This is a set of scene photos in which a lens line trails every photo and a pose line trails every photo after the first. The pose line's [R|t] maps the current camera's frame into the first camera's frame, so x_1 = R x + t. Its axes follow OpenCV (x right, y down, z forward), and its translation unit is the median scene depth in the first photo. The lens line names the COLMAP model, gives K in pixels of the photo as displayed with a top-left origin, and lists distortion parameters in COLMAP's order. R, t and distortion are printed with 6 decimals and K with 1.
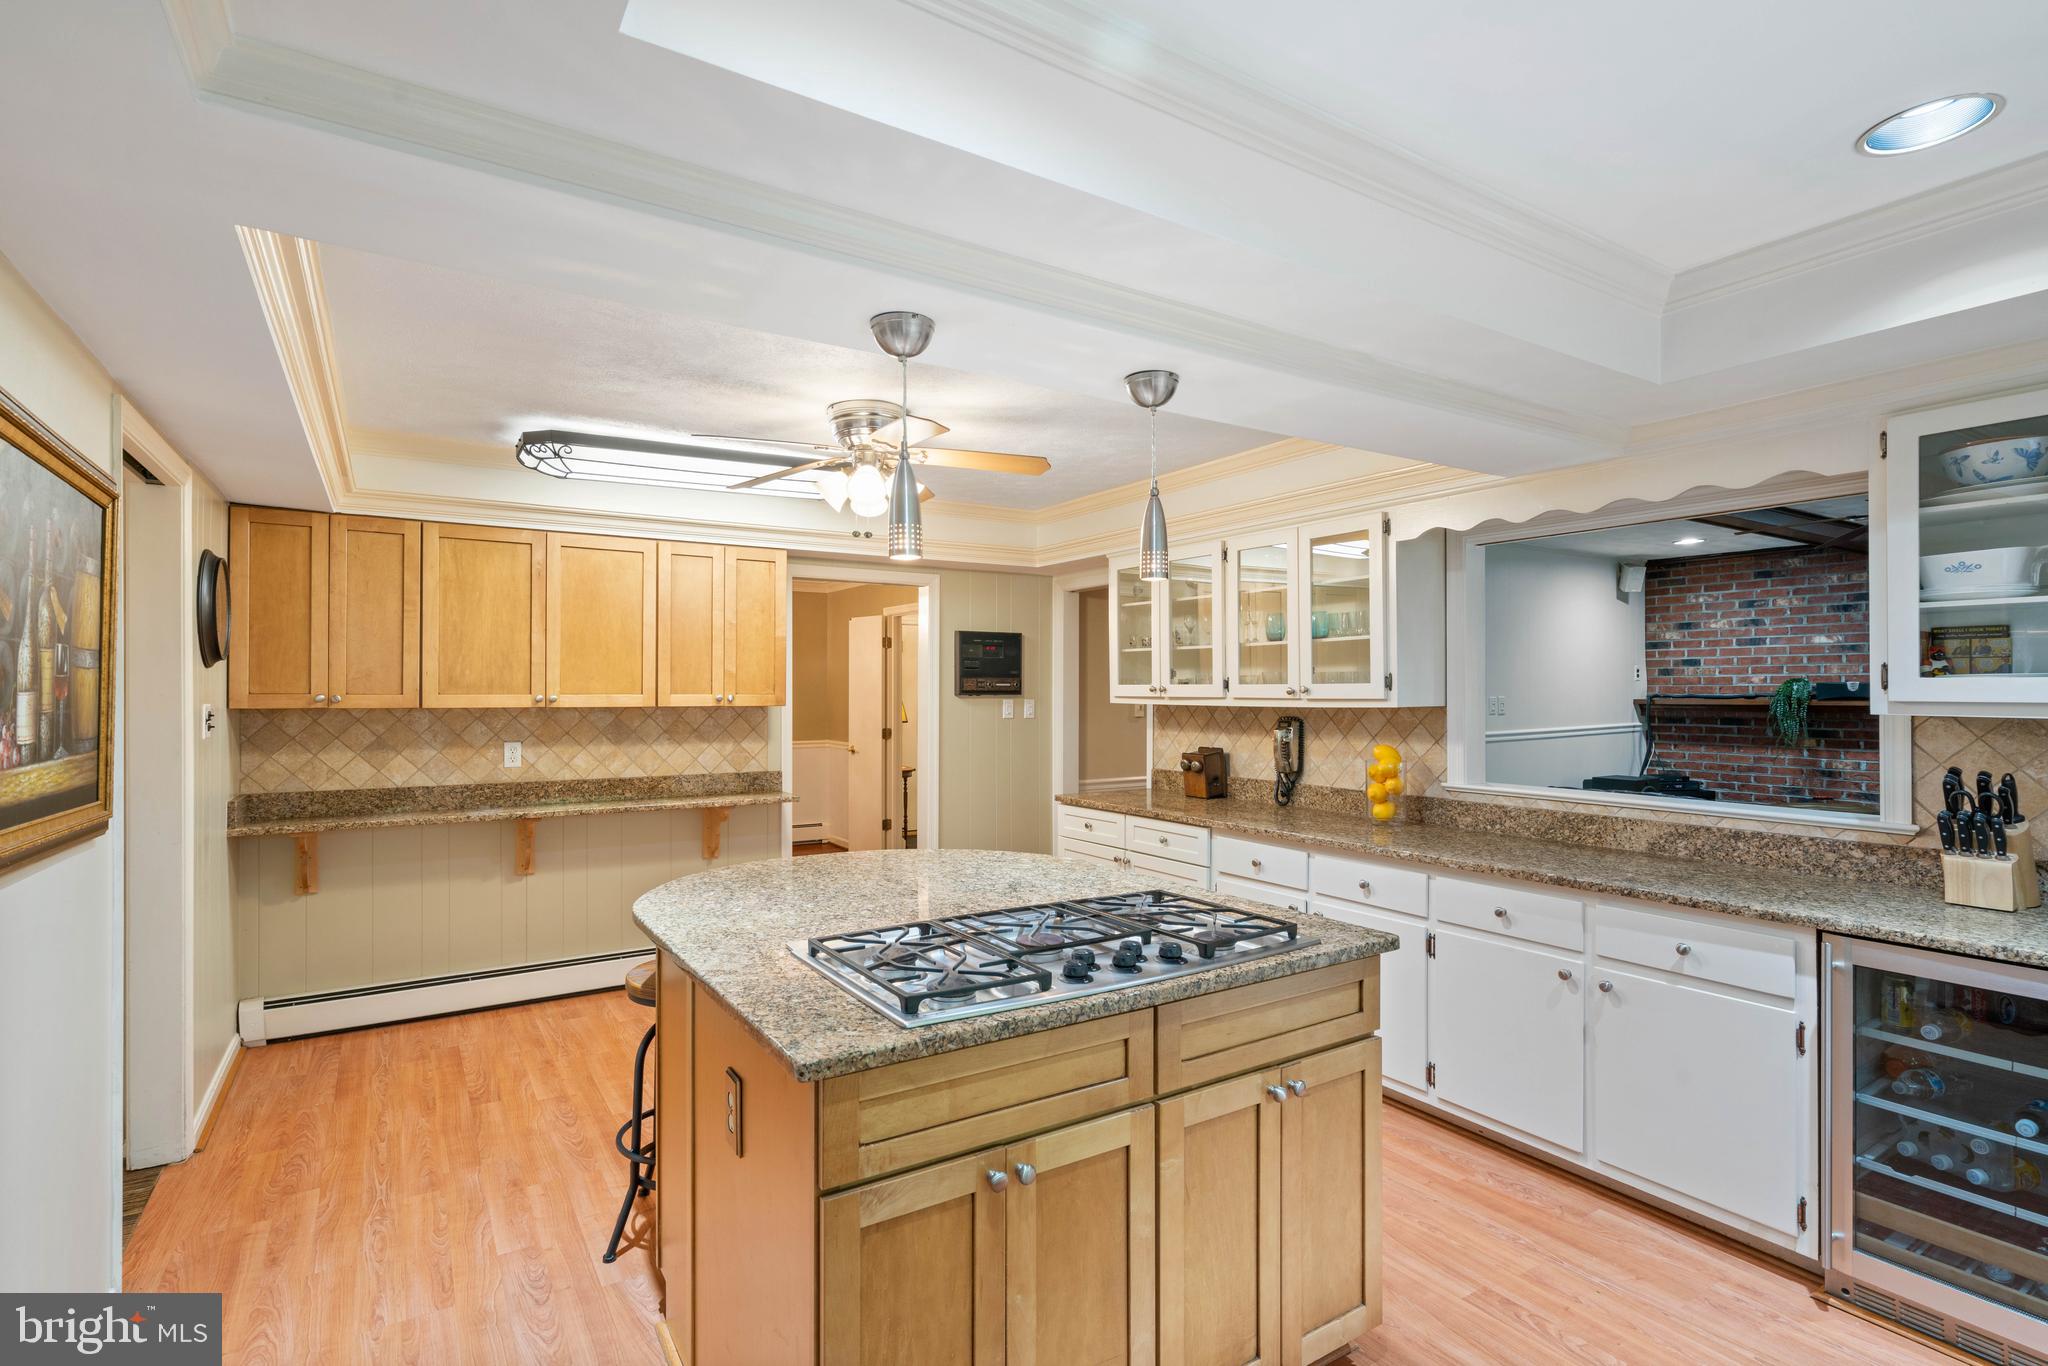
lens RADIAL K [[983.9, 0, 1011.4], [0, 983.9, 688.6], [0, 0, 1]] dist [0.000798, 0.000394]
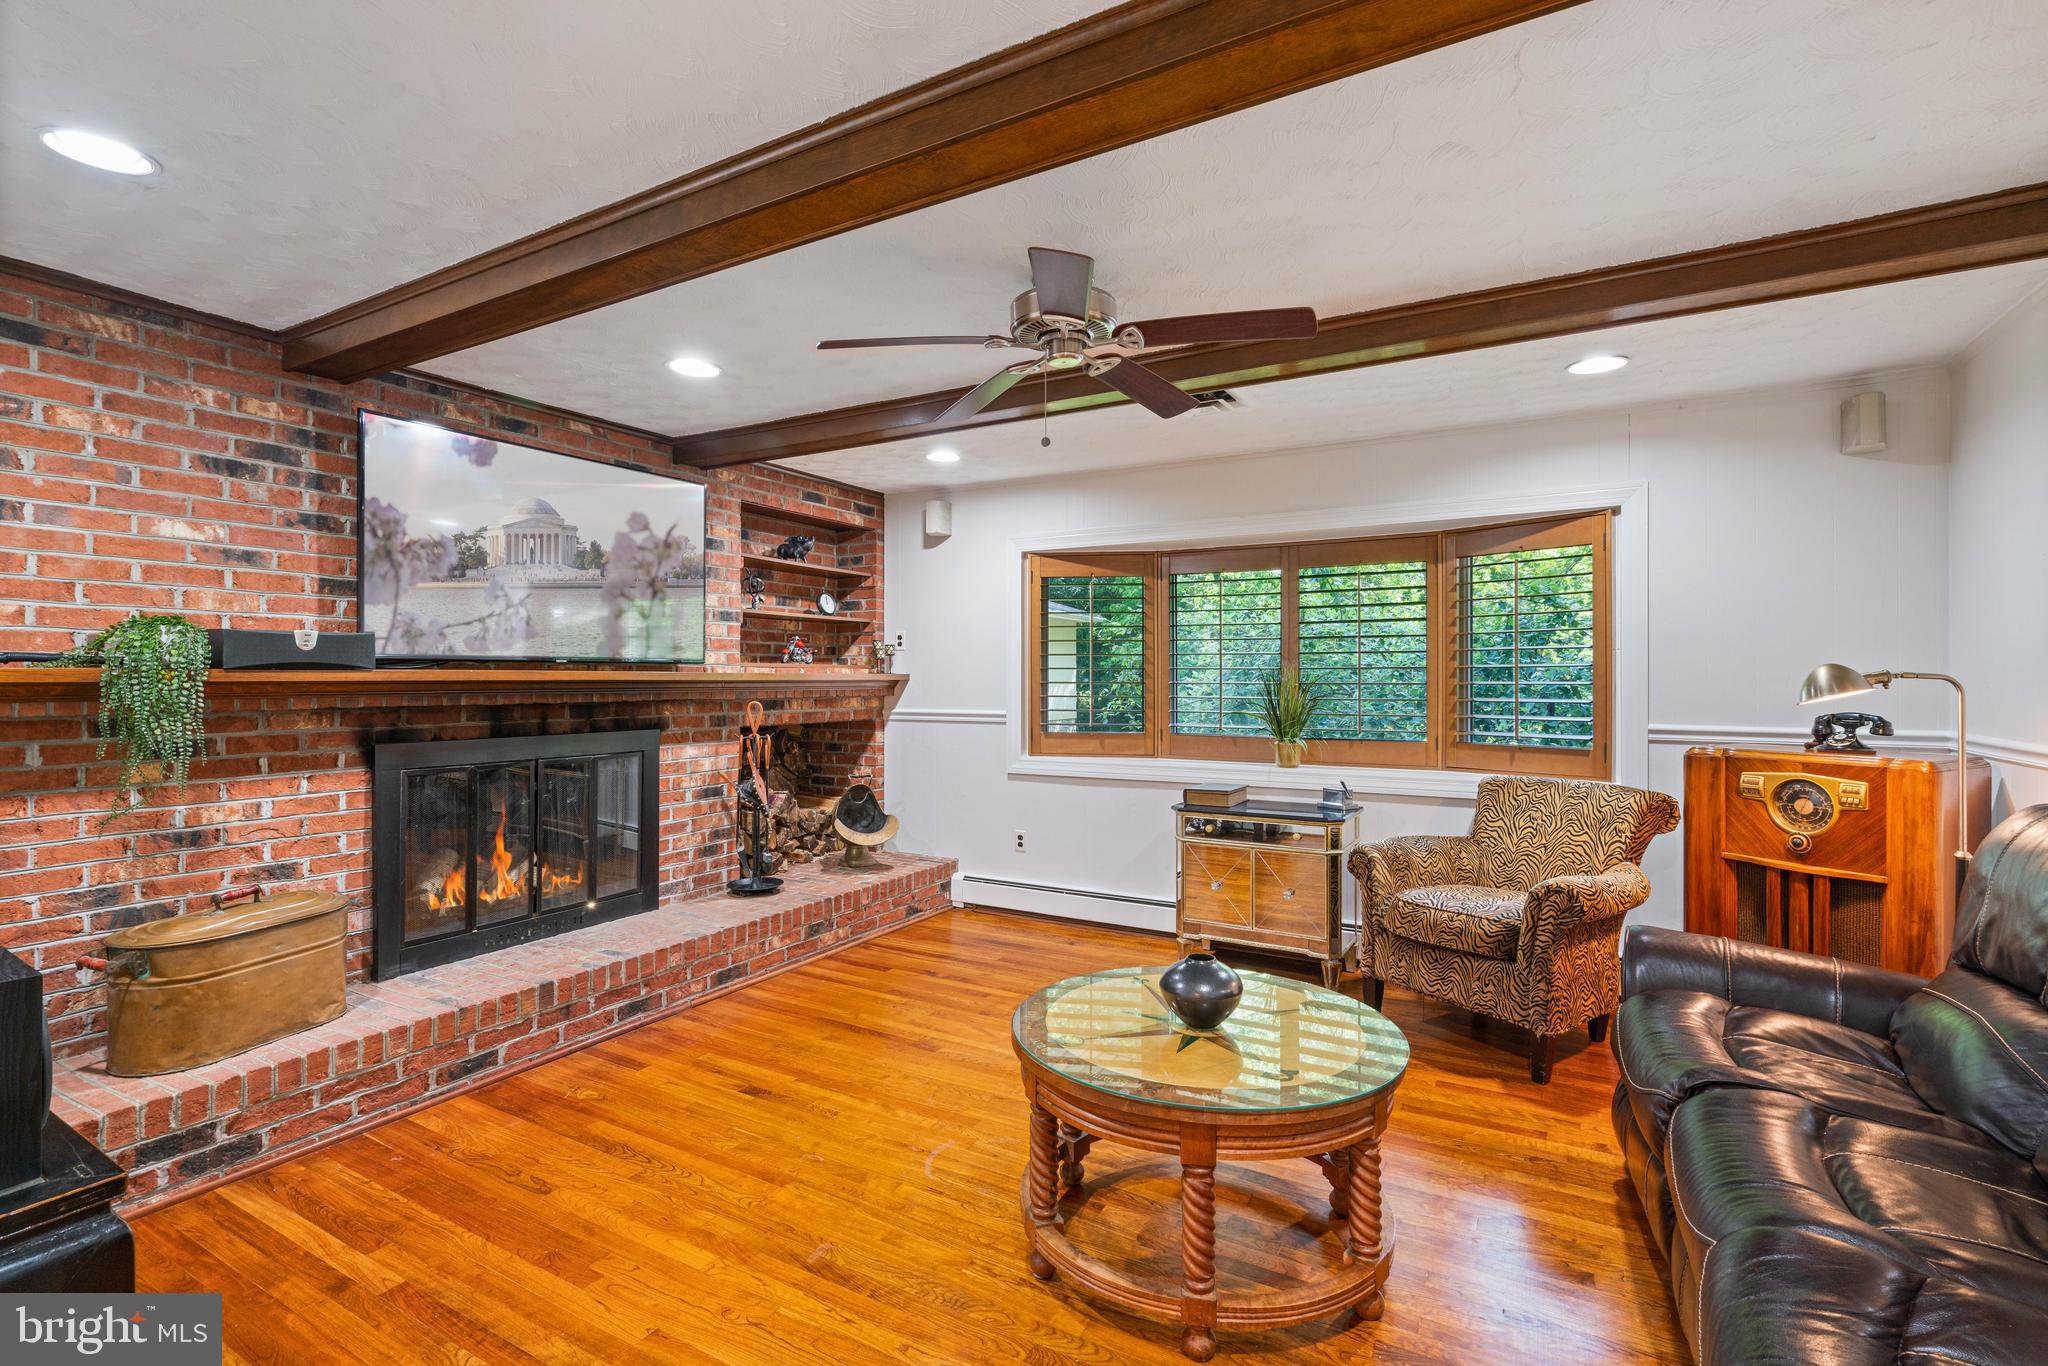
lens RADIAL K [[940.0, 0, 1010.9], [0, 940.0, 678.3], [0, 0, 1]] dist [-0.005018, 0.004459]
pose [[-0.462589, -0.000017, 0.886573, 0.273168], [-0.001181, 0.999999, -0.000596, 0.014093], [-0.886572, -0.001323, -0.462588, 0.815121]]
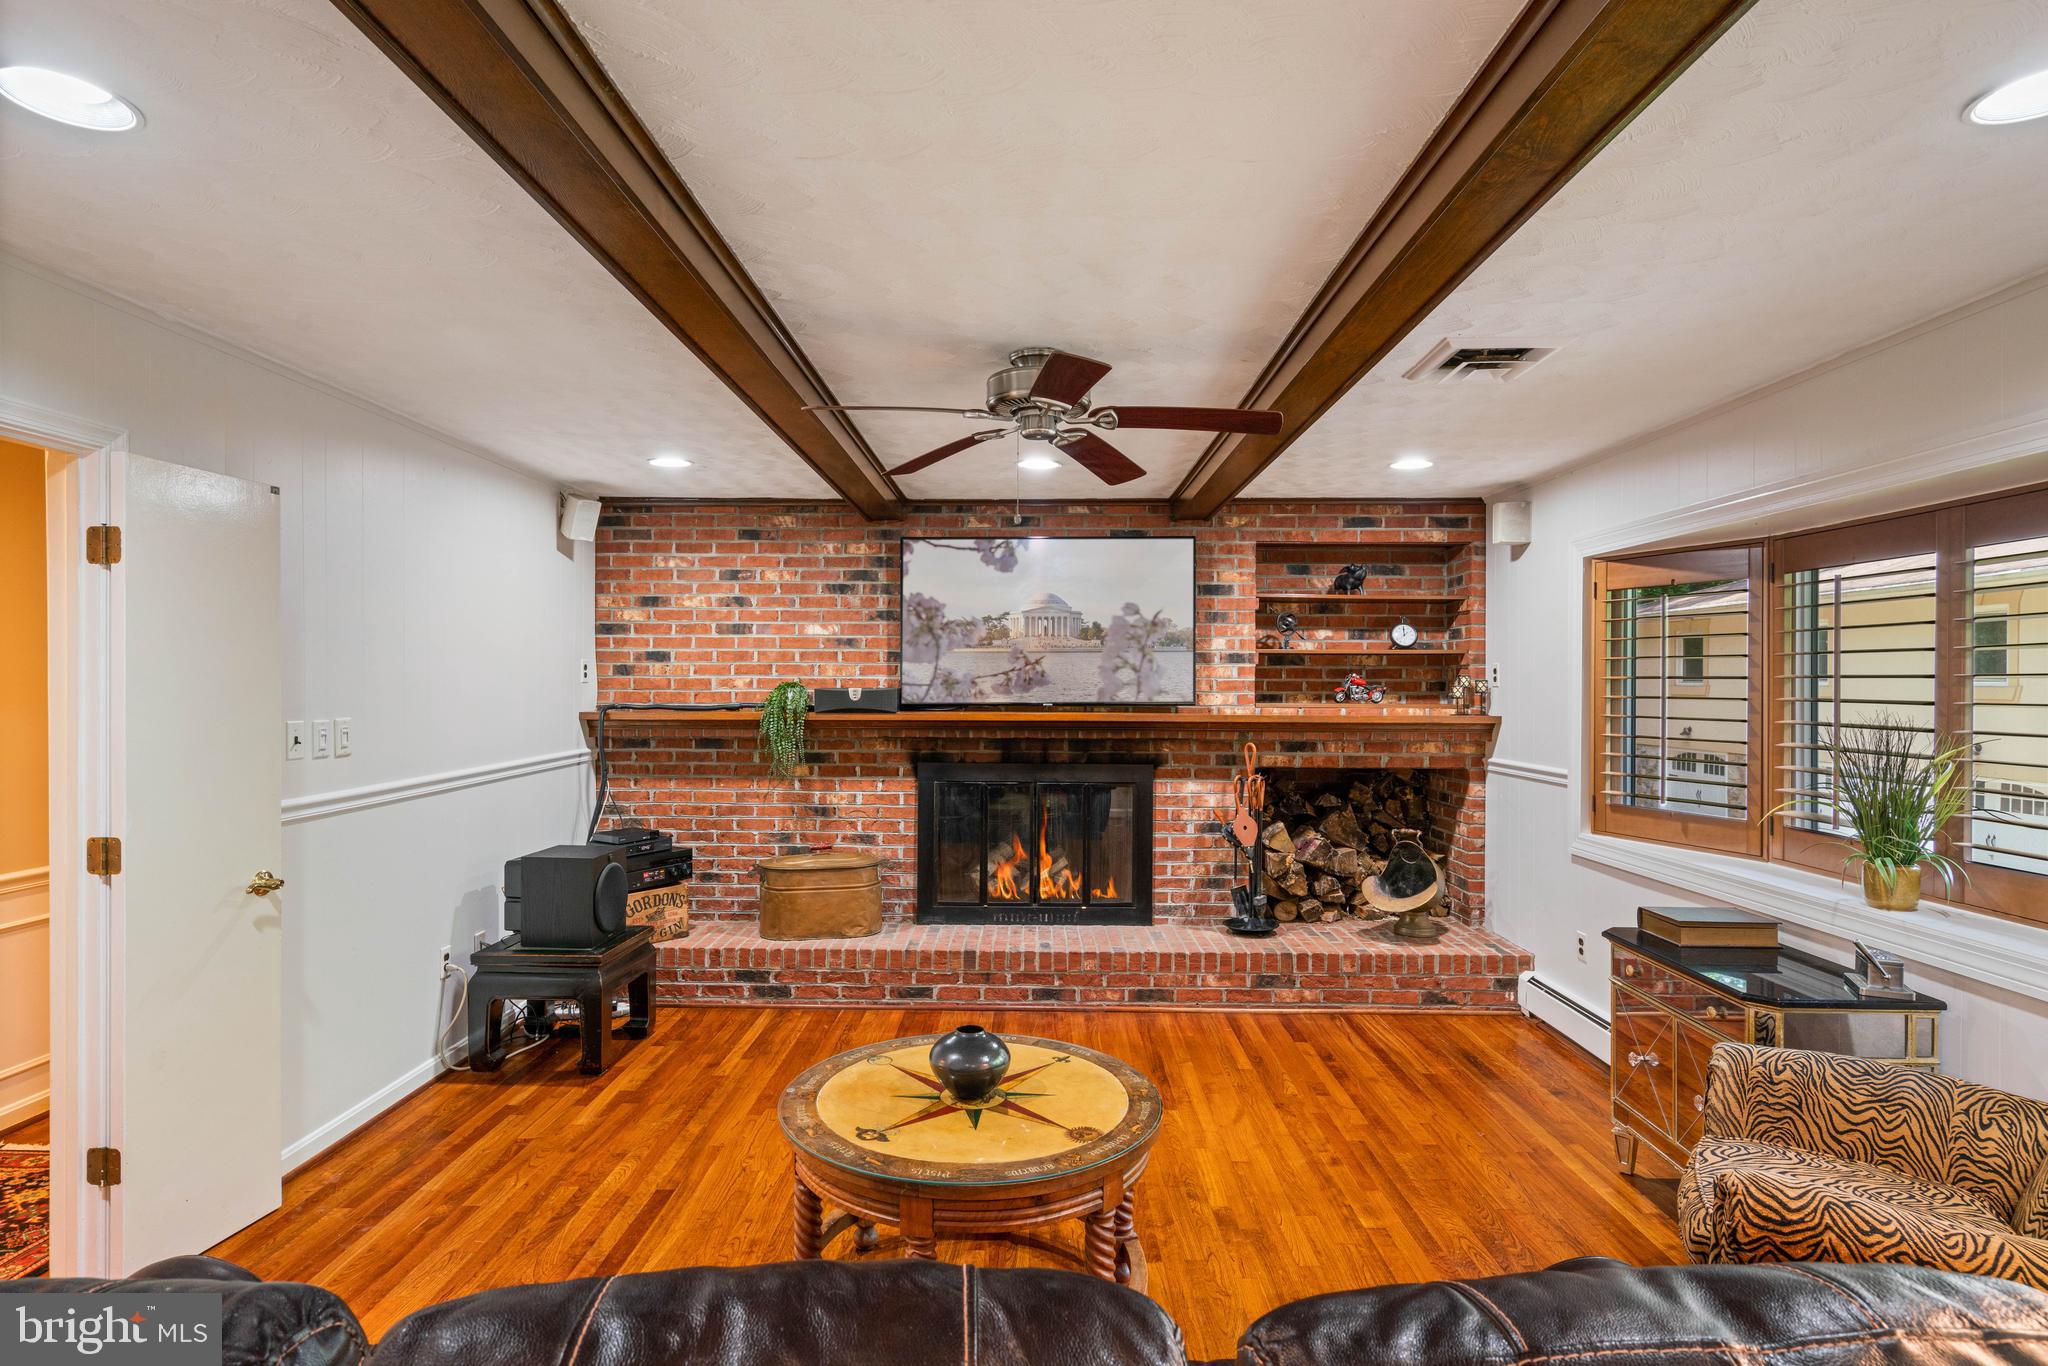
lens RADIAL K [[1062.2, 0, 1026.7], [0, 1062.2, 687.0], [0, 0, 1]] dist [0.000750, 0.003926]
pose [[0.544974, 0.000248, 0.838453, 0.228522], [-0.005612, 0.999979, 0.003351, -0.009942], [-0.838434, -0.006531, 0.544964, 0.408836]]
